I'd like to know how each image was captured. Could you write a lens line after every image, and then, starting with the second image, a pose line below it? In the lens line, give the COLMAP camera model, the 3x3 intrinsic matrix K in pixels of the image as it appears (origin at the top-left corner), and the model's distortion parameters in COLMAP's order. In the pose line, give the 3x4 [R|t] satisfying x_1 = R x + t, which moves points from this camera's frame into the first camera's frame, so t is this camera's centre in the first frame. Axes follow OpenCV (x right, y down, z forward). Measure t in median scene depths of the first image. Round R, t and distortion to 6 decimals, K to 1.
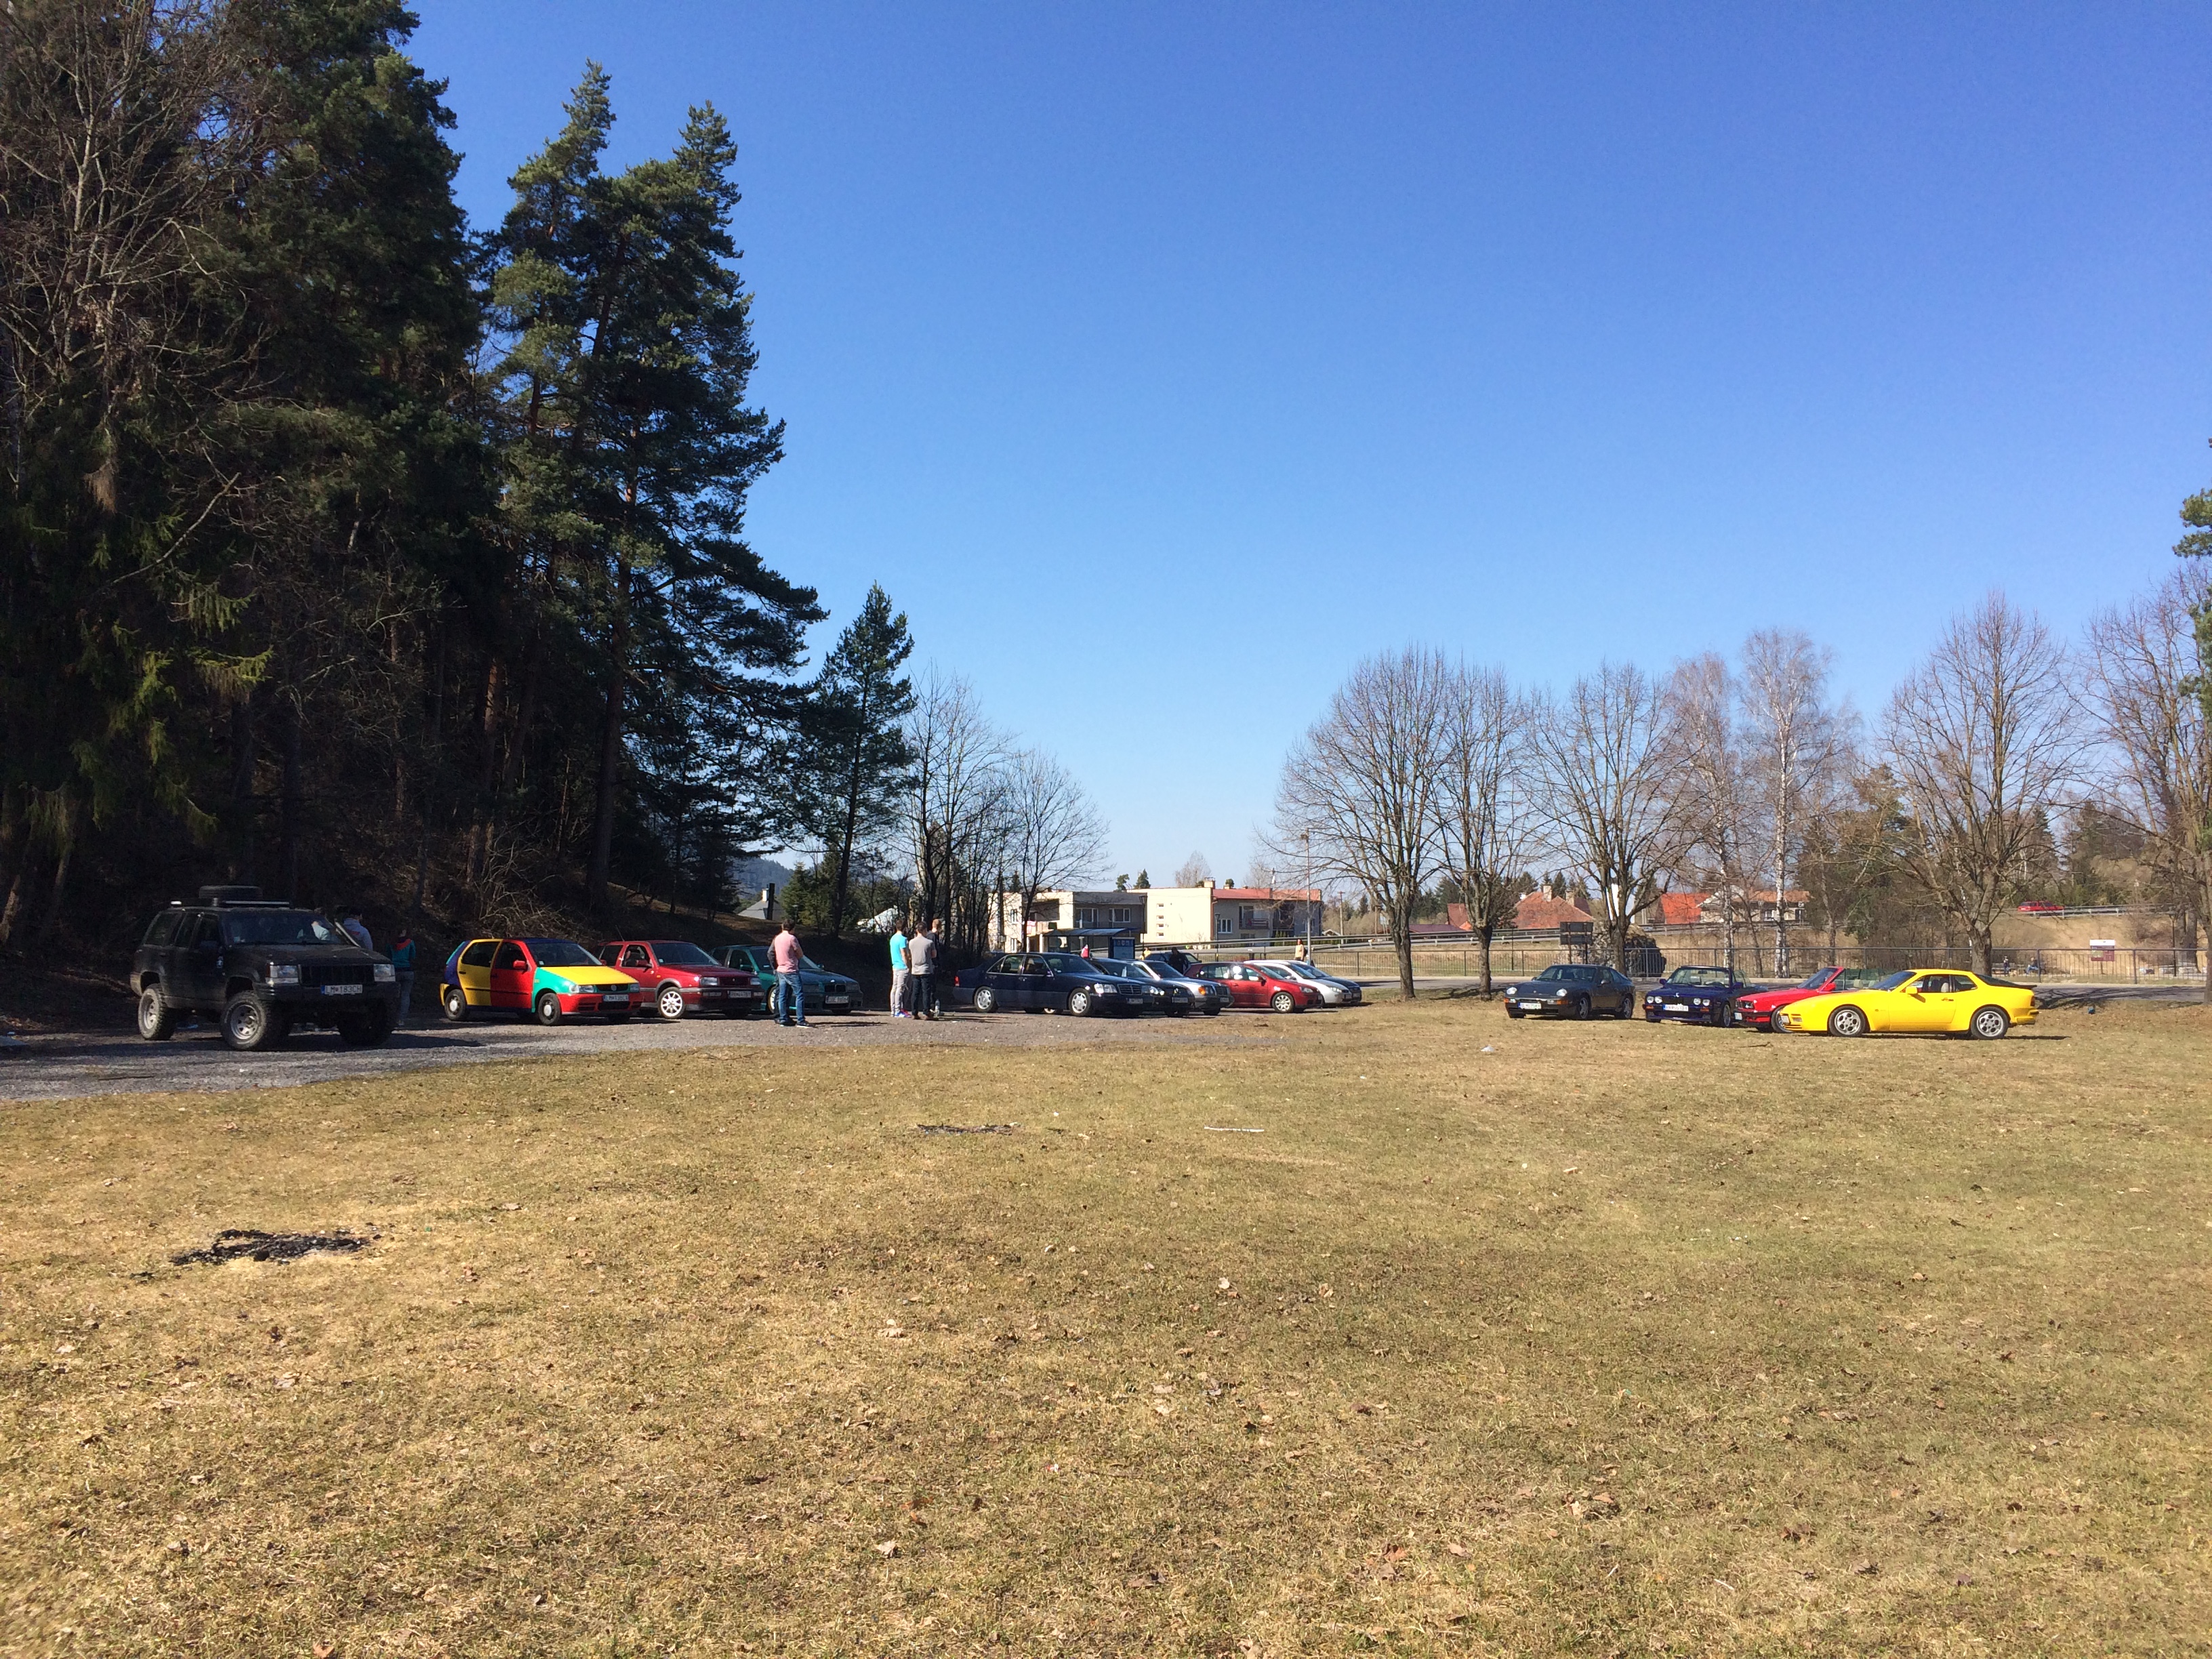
lens RADIAL K [[1862.2, 0, 1099.2], [0, 1862.2, 824.2], [0, 0, 1]] dist [0.109083, -0.143333]
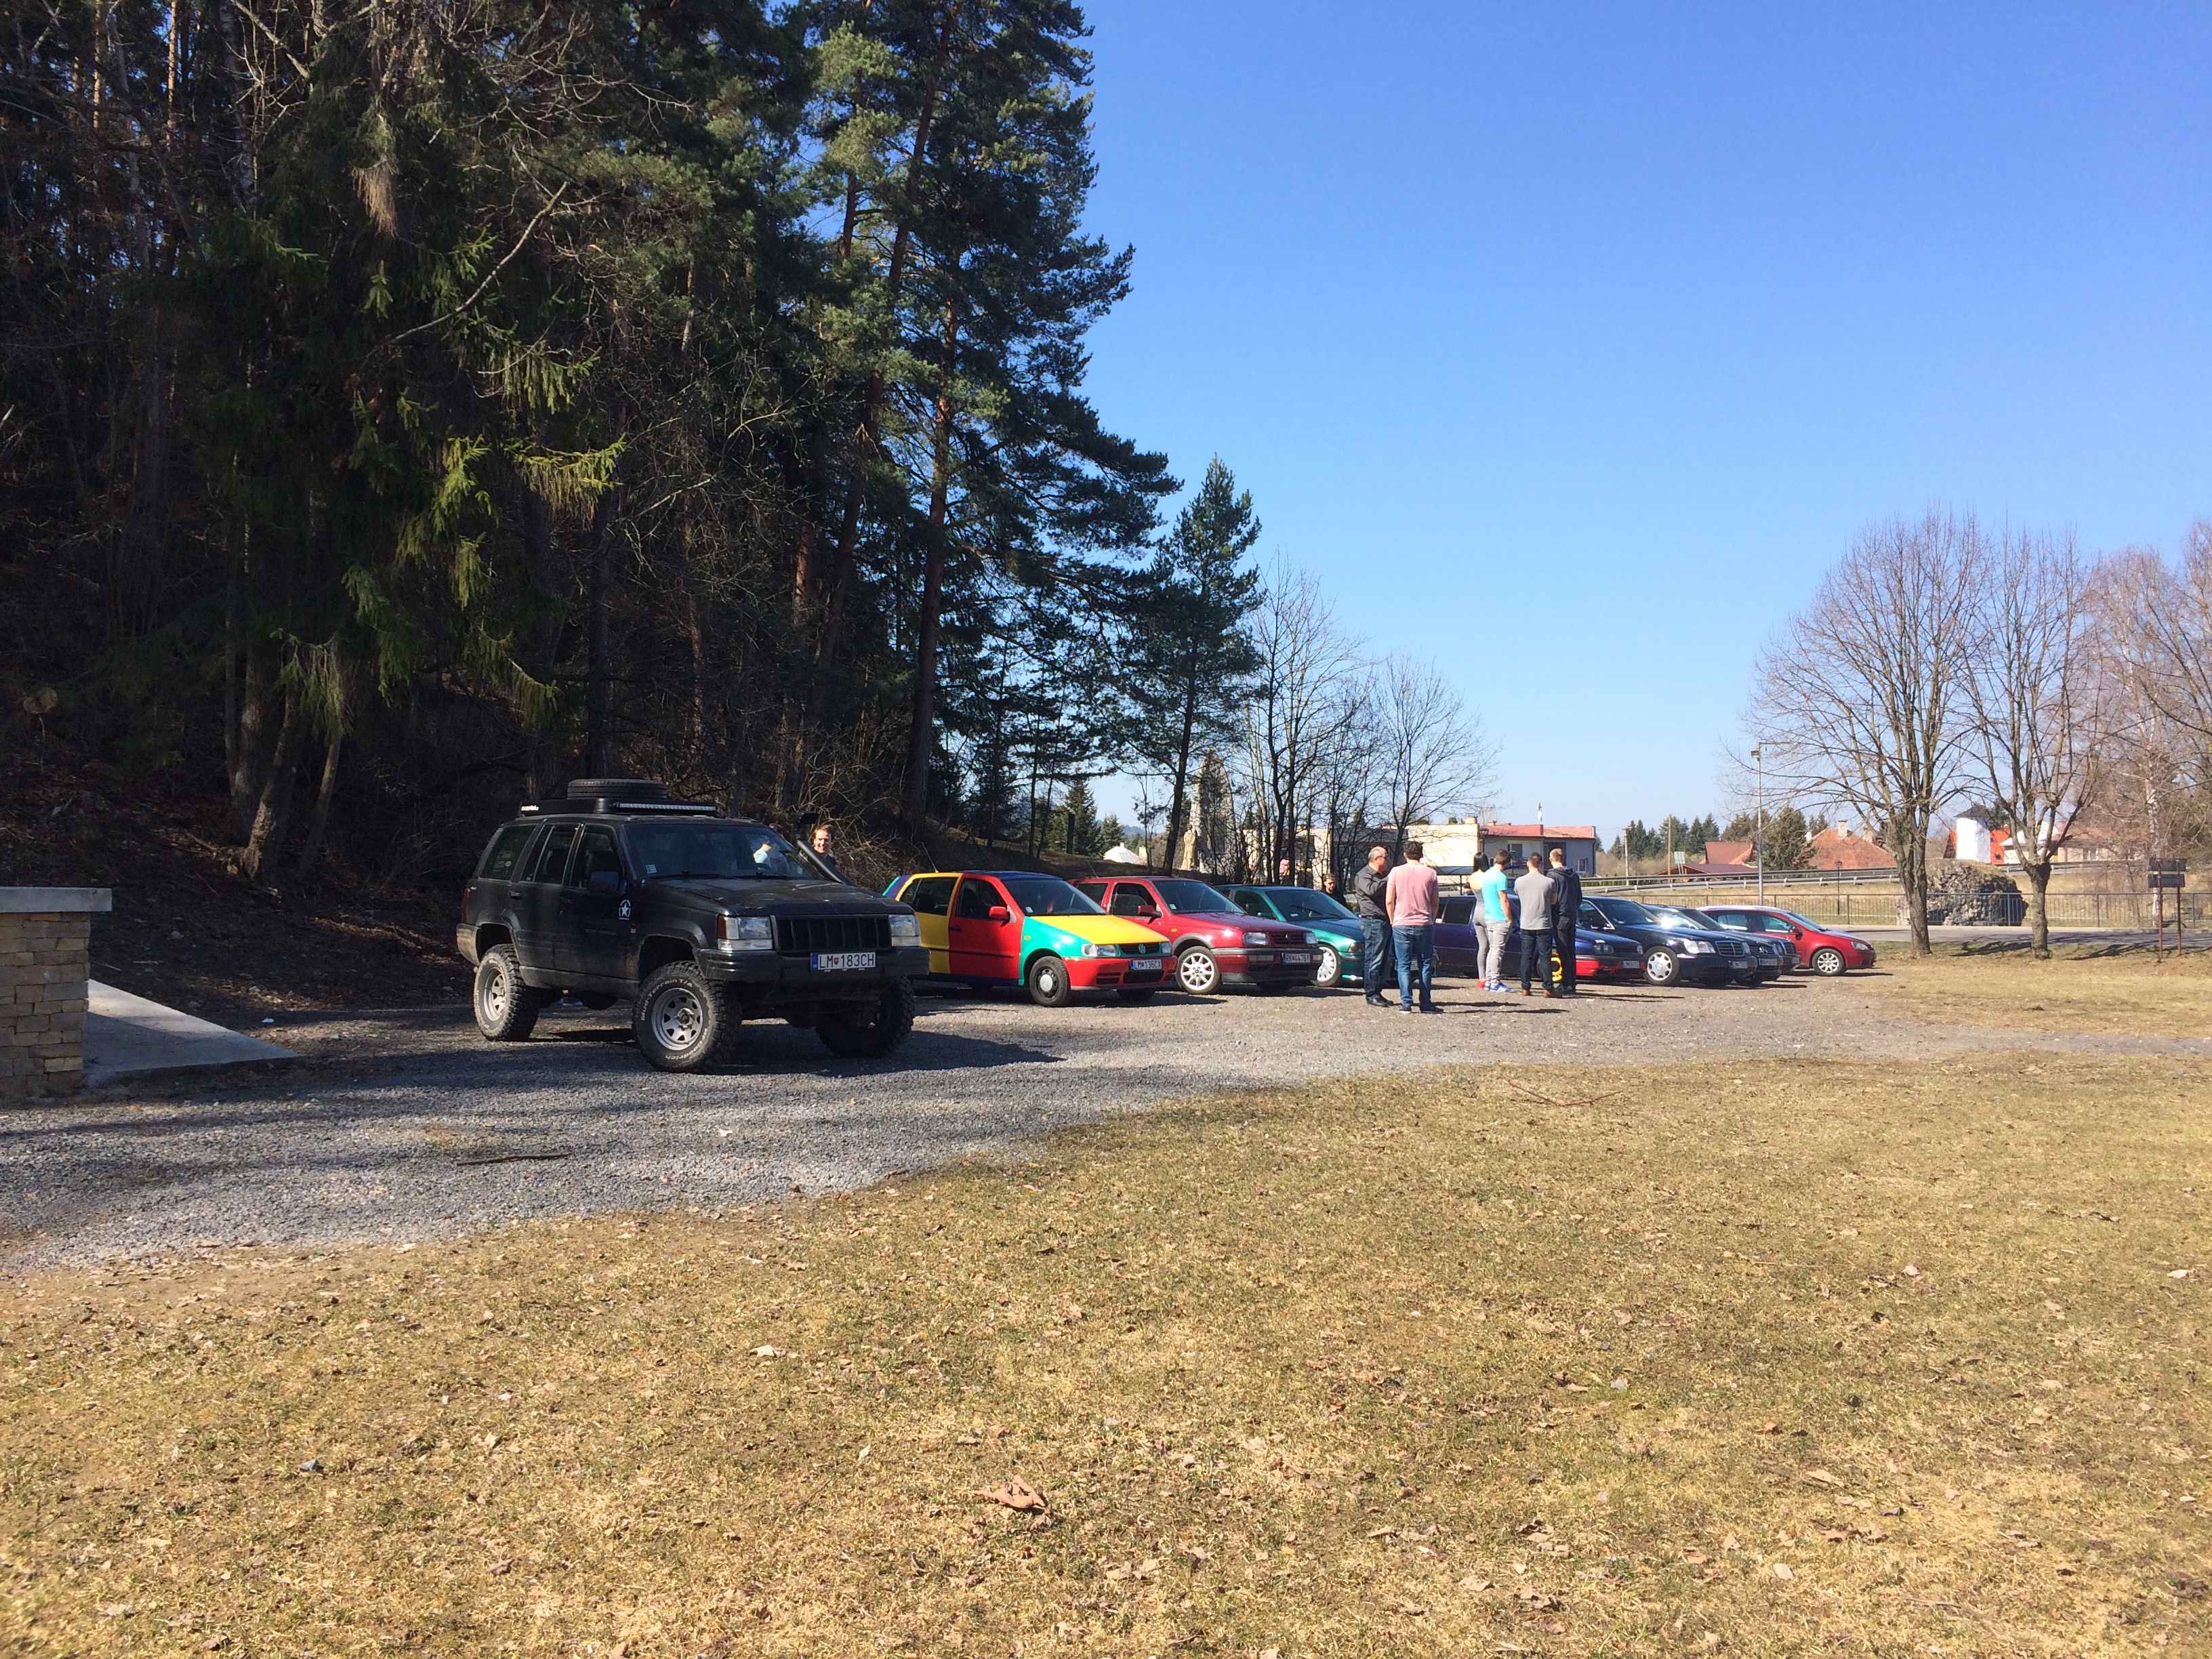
lens RADIAL K [[1827.4, 0, 1106.0], [0, 1827.4, 829.5], [0, 0, 1]] dist [0.054877, -0.012618]
pose [[0.996392, -0.000156, -0.084875, -0.163355], [0.003035, 0.999424, 0.033793, 0.018434], [0.084821, -0.033929, 0.995818, 0.279036]]
